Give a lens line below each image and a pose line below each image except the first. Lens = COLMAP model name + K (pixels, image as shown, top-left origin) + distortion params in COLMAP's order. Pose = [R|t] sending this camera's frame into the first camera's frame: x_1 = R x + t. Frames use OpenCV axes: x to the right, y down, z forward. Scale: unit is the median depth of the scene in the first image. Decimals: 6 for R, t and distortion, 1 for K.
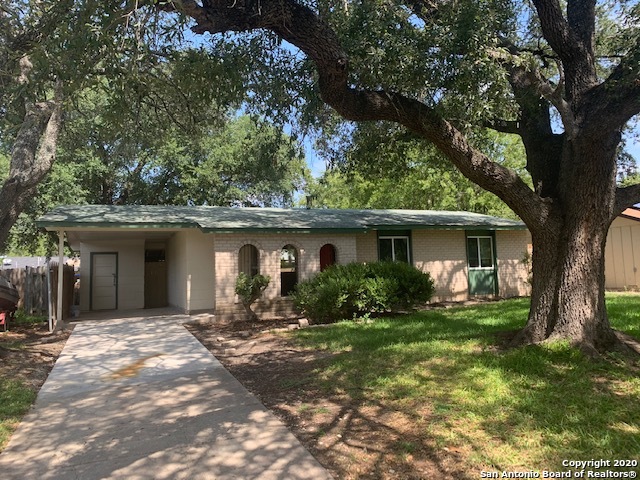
lens RADIAL K [[481.5, 0, 318.8], [0, 481.5, 240.2], [0, 0, 1]] dist [-0.003879, -0.018550]
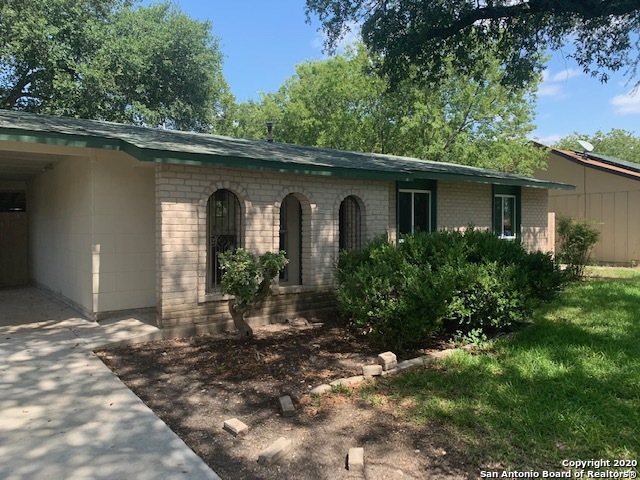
lens RADIAL K [[481.5, 0, 322.2], [0, 481.5, 240.0], [0, 0, 1]] dist [-0.003879, -0.018550]
pose [[0.962169, 0.023187, 0.271465, -0.182888], [-0.049683, 0.994598, 0.091141, 0.009872], [-0.267885, -0.101180, 0.958123, 0.460406]]
